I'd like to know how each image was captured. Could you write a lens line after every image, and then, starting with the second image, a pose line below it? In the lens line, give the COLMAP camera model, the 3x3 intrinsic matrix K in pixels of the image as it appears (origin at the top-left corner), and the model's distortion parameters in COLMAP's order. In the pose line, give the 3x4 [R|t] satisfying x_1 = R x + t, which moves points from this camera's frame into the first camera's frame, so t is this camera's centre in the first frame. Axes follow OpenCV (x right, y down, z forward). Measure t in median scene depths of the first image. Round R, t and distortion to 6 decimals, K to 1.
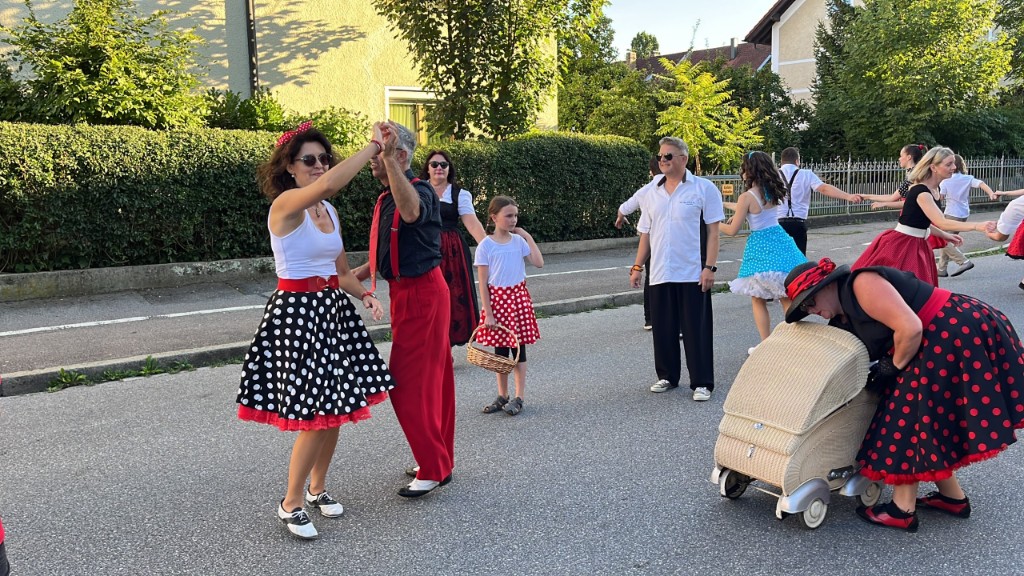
lens RADIAL K [[914.8, 0, 512.0], [0, 914.8, 288.0], [0, 0, 1]] dist [0.027023, -0.008795]
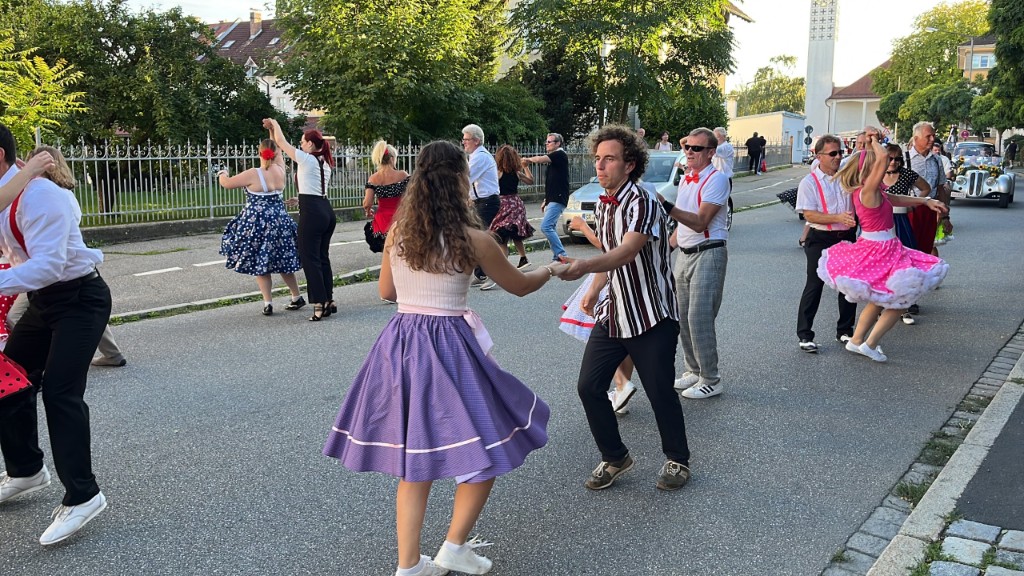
lens RADIAL K [[910.9, 0, 487.5], [0, 910.9, 277.7], [0, 0, 1]] dist [0.032650, -0.011033]
pose [[0.957765, -0.017492, 0.287020, 0.499228], [0.011682, 0.999691, 0.021943, -0.065342], [-0.287315, -0.017663, 0.957673, 0.360102]]
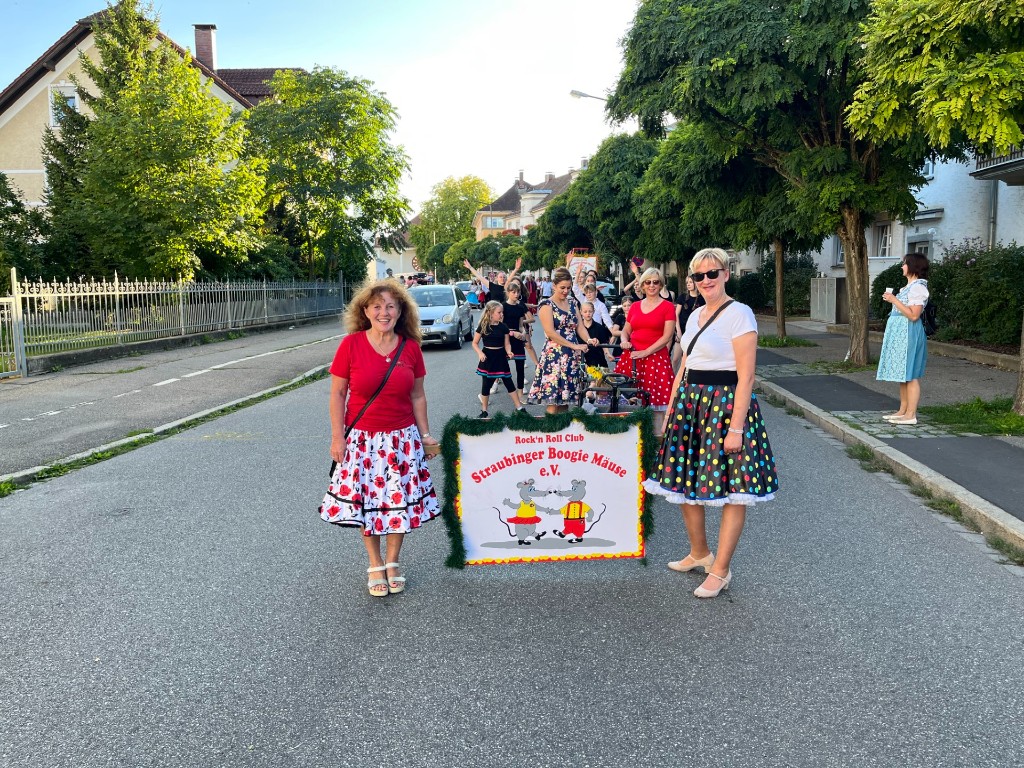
lens RADIAL K [[790.8, 0, 512.0], [0, 790.8, 384.0], [0, 0, 1]] dist [0.123673, -0.165550]
pose [[0.668896, -0.080603, 0.738974, 0.081187], [0.089303, 0.995618, 0.027762, -0.045865], [-0.737973, 0.047423, 0.673162, 0.335877]]
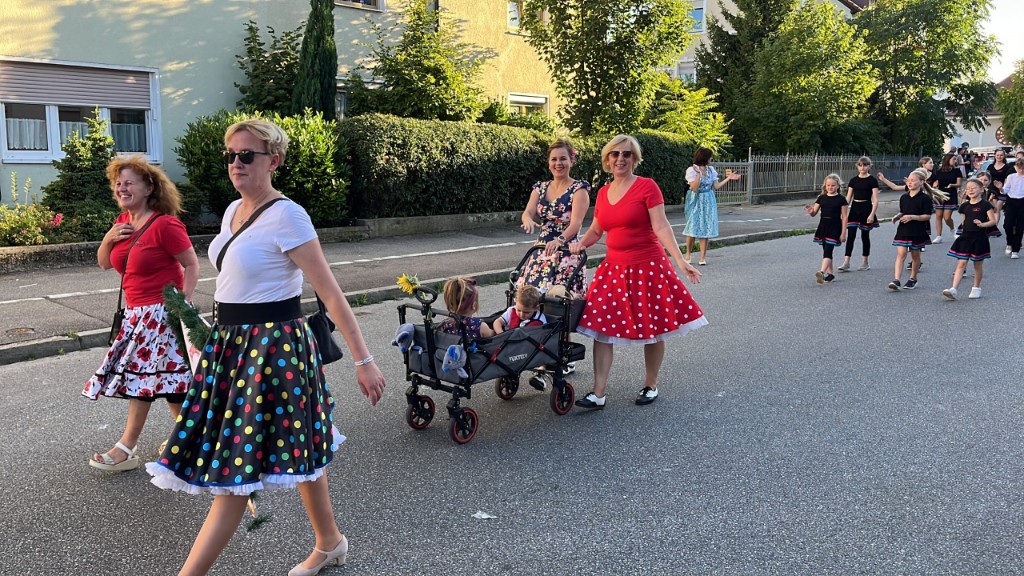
lens RADIAL K [[913.0, 0, 466.3], [0, 913.0, 291.1], [0, 0, 1]] dist [0.013110, -0.021272]
pose [[0.980589, -0.006262, 0.195972, -0.514611], [0.002957, 0.999849, 0.017153, 0.056806], [-0.196050, -0.016240, 0.980459, -0.354510]]
